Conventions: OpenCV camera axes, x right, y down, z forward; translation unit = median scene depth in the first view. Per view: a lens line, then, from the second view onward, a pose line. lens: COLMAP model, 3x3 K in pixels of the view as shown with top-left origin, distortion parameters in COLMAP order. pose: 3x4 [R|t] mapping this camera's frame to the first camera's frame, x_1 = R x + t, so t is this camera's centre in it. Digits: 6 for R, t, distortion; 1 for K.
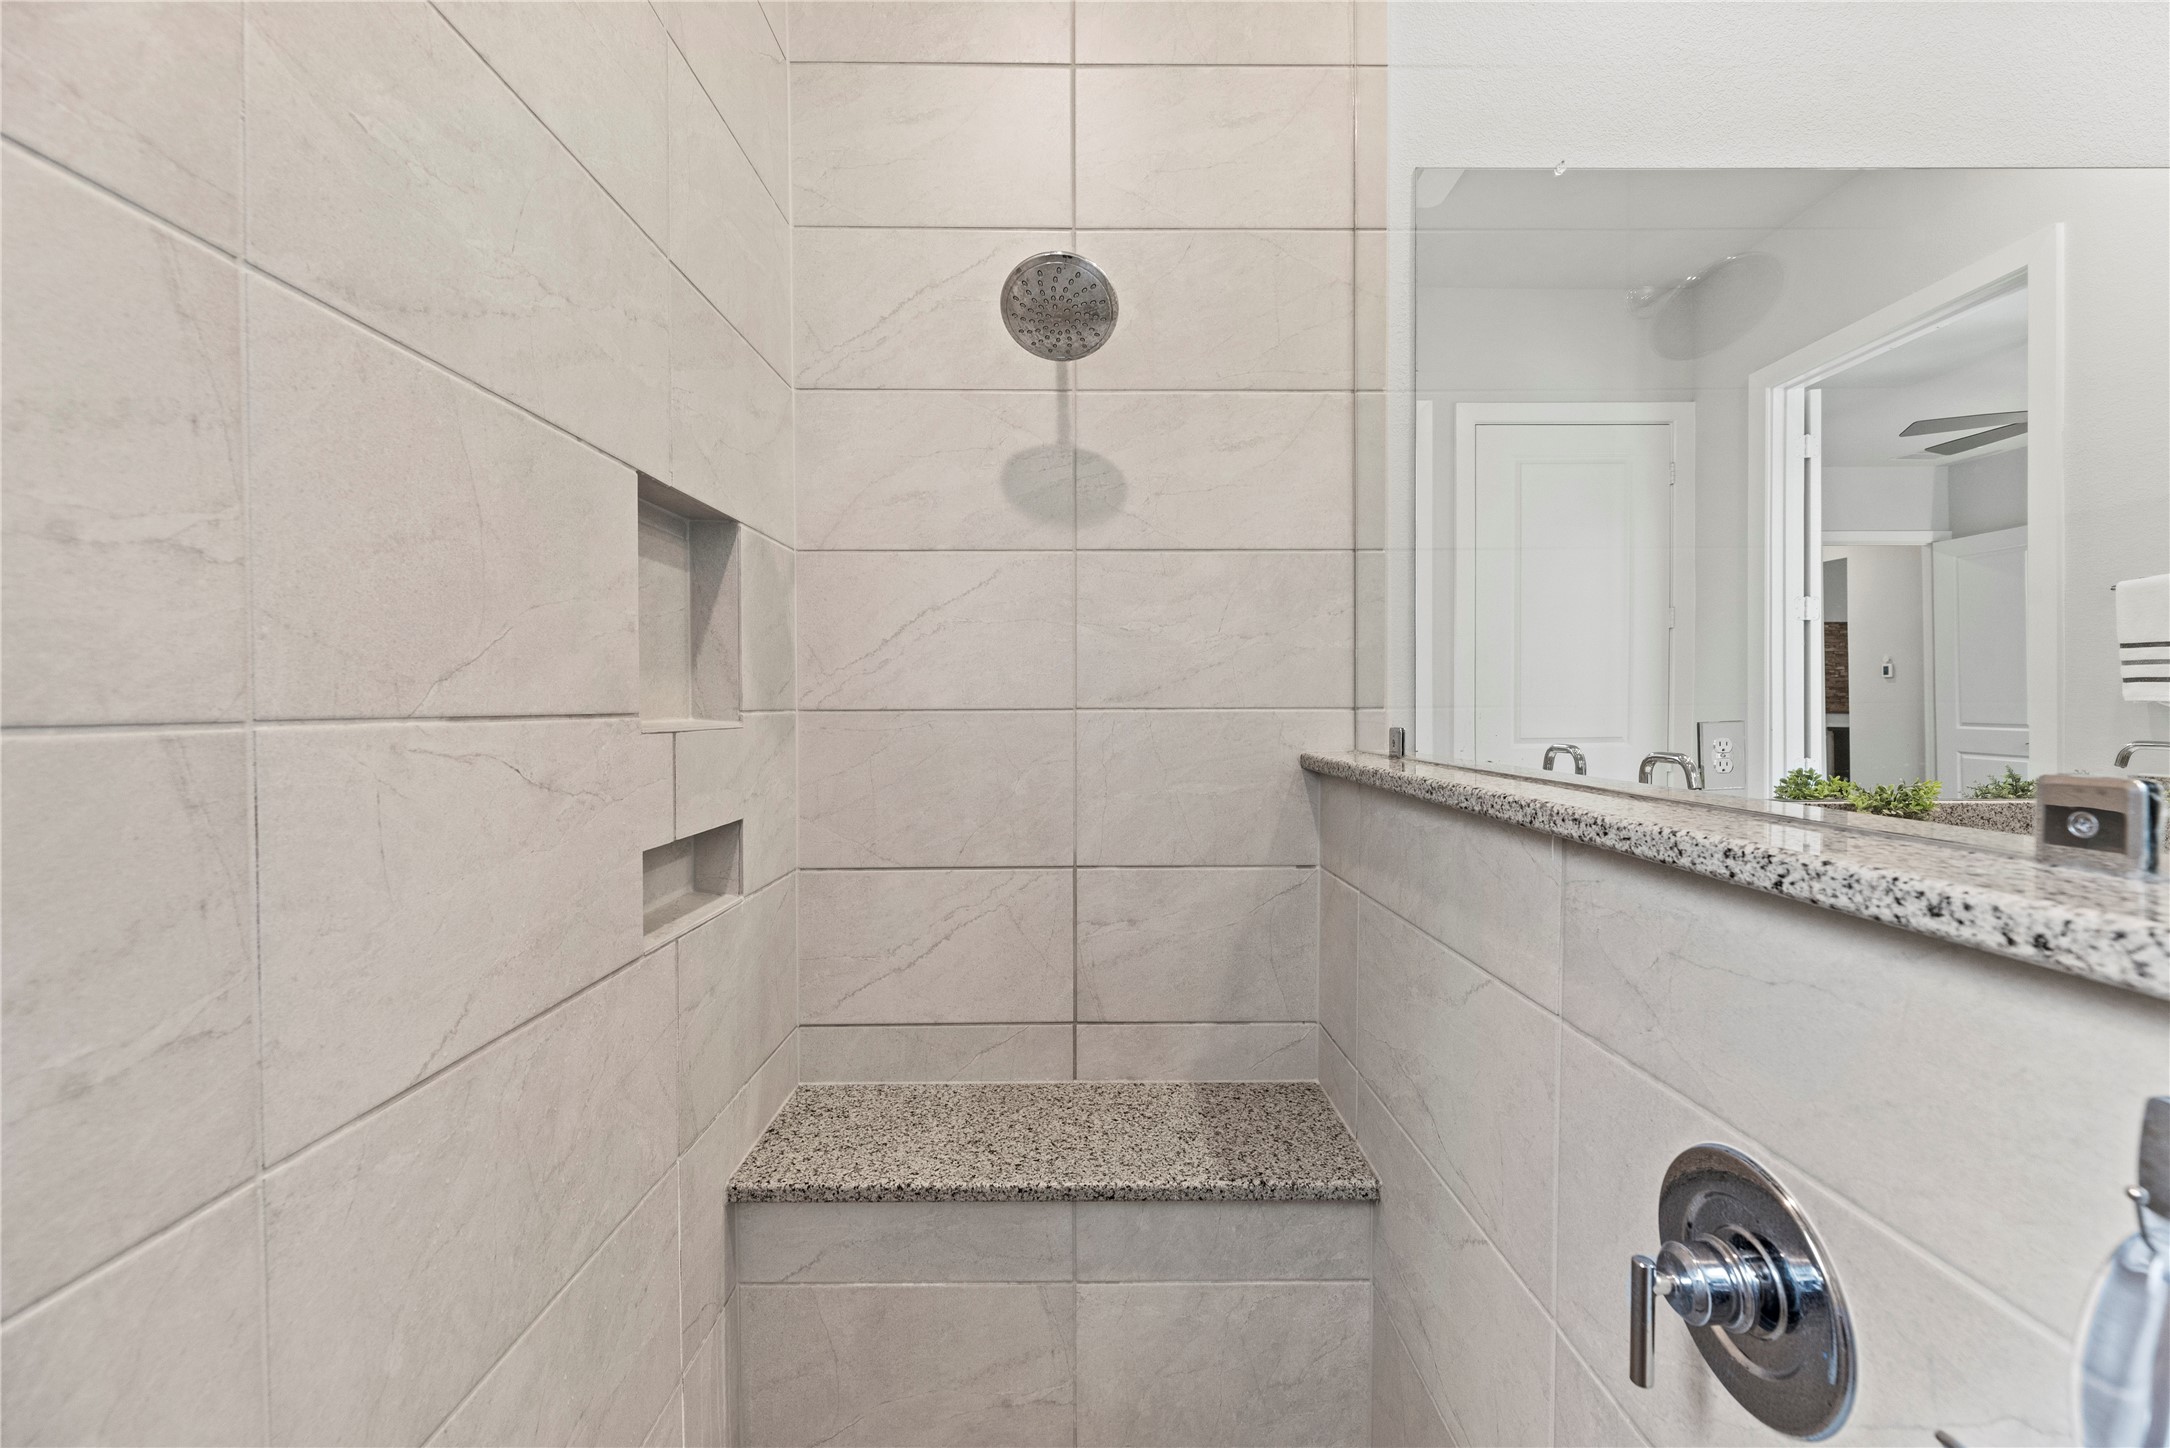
lens RADIAL K [[878.5, 0, 1081.7], [0, 878.5, 722.2], [0, 0, 1]] dist [-0.003910, -0.001005]
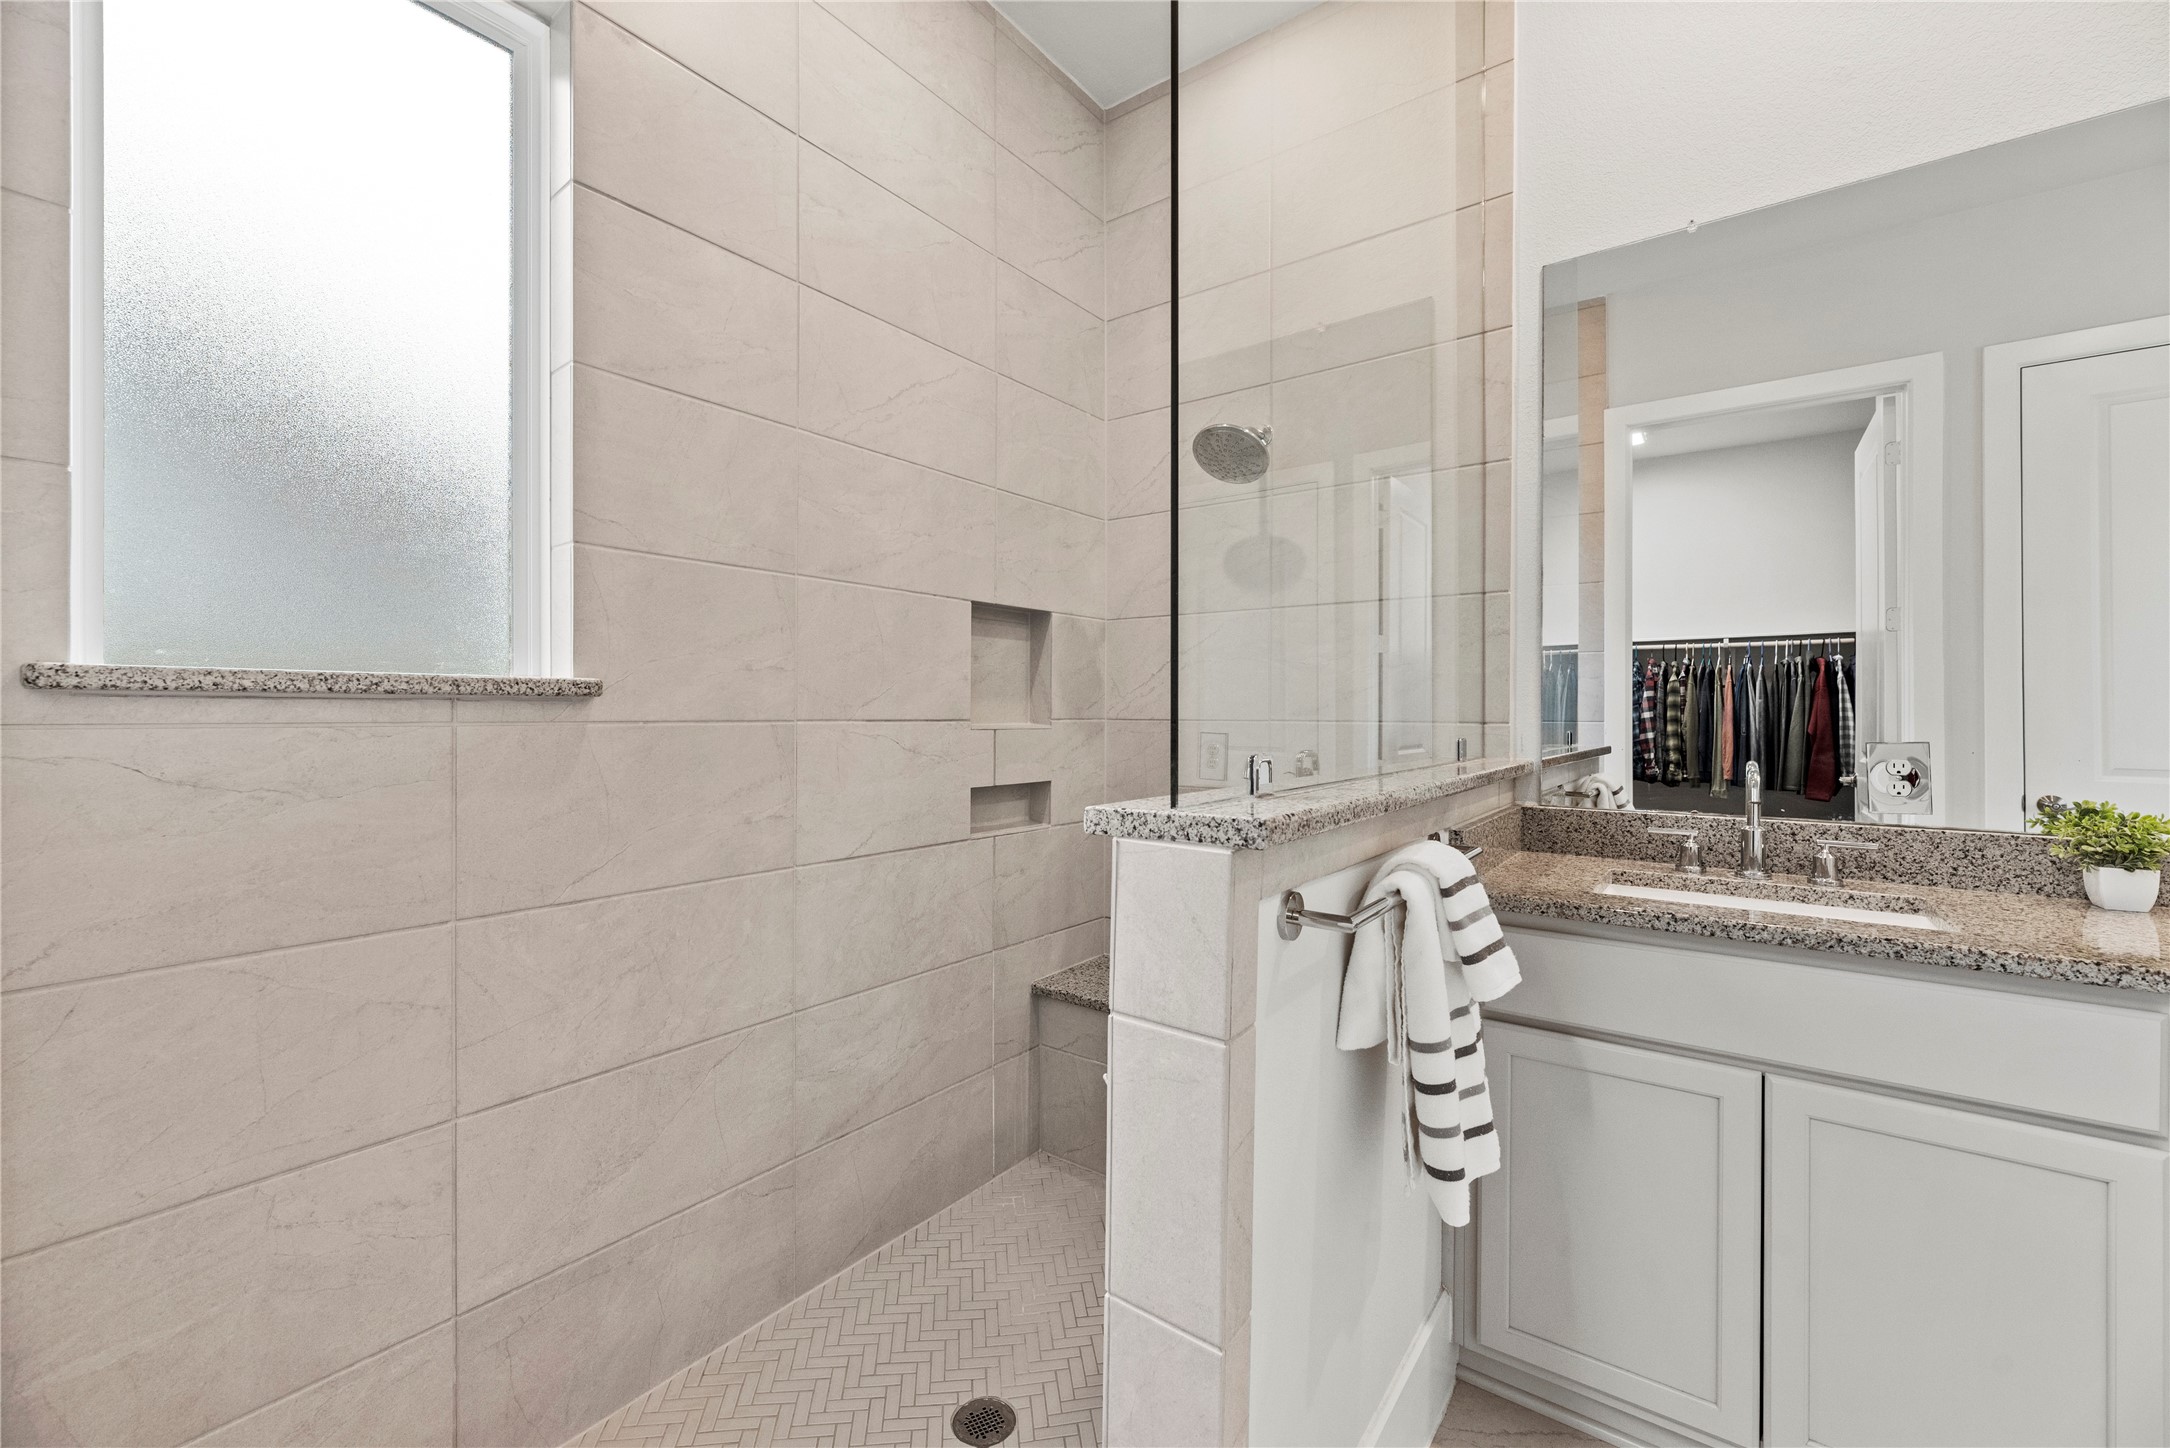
lens RADIAL K [[878.5, 0, 1084.6], [0, 878.5, 715.7], [0, 0, 1]] dist [-0.003910, -0.001005]
pose [[0.799285, 0.009831, -0.600872, 0.725334], [-0.020144, 0.999743, -0.010438, -0.002604], [0.600615, 0.020447, 0.799277, -0.366399]]
